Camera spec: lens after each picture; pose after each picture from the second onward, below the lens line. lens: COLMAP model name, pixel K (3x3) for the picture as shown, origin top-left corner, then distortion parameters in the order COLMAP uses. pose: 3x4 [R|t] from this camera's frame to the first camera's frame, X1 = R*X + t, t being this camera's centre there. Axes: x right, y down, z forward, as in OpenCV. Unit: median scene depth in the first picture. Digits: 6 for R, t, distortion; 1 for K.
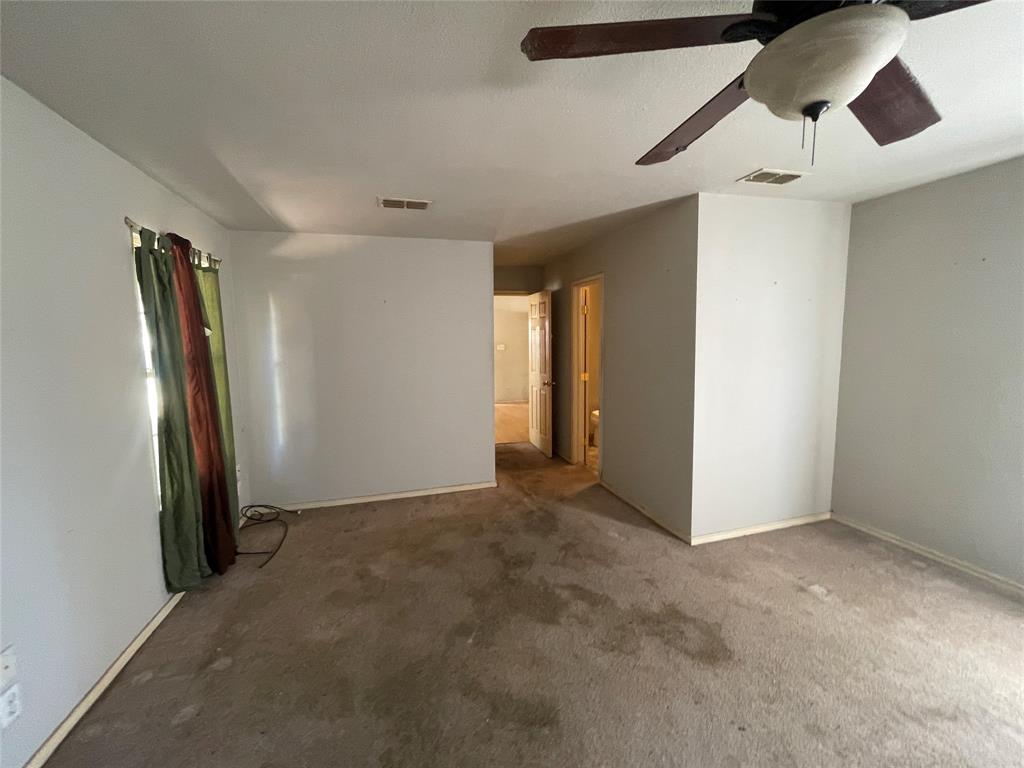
lens RADIAL K [[414.8, 0, 513.3], [0, 414.8, 385.0], [0, 0, 1]] dist [0.000015, 0.000390]
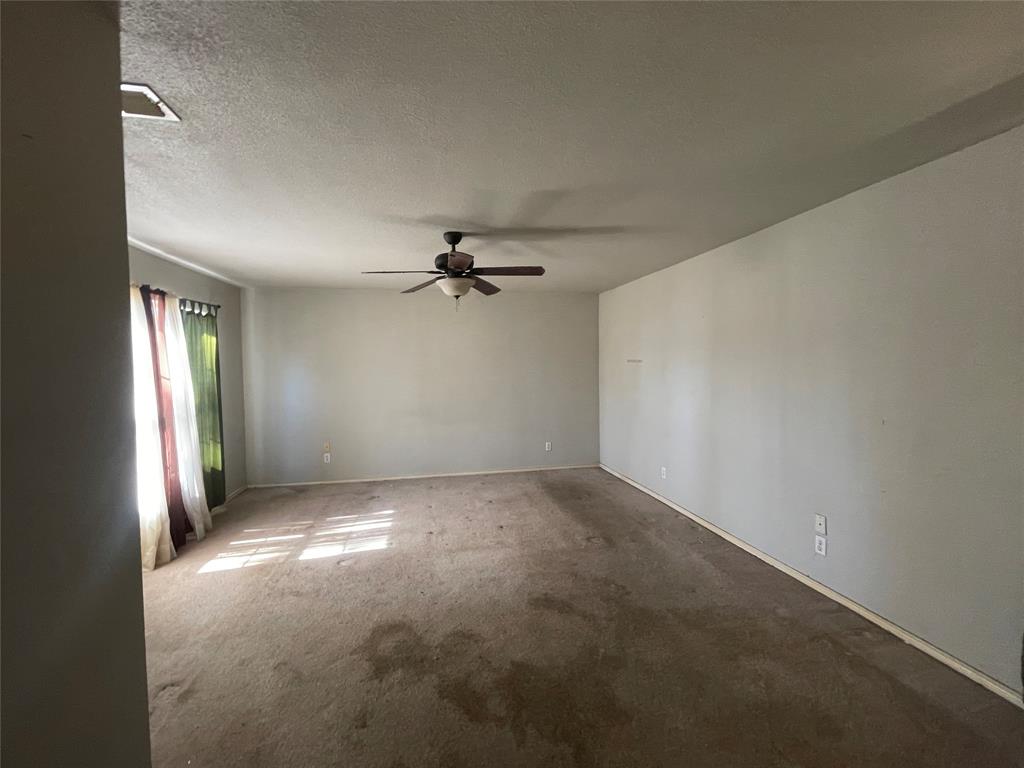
lens RADIAL K [[414.8, 0, 512.8], [0, 414.8, 382.4], [0, 0, 1]] dist [0.000015, 0.000390]
pose [[-0.997212, 0.024667, 0.070423, 0.026579], [0.035389, 0.987228, 0.155331, -0.204271], [-0.065692, 0.157391, -0.985349, 1.879019]]
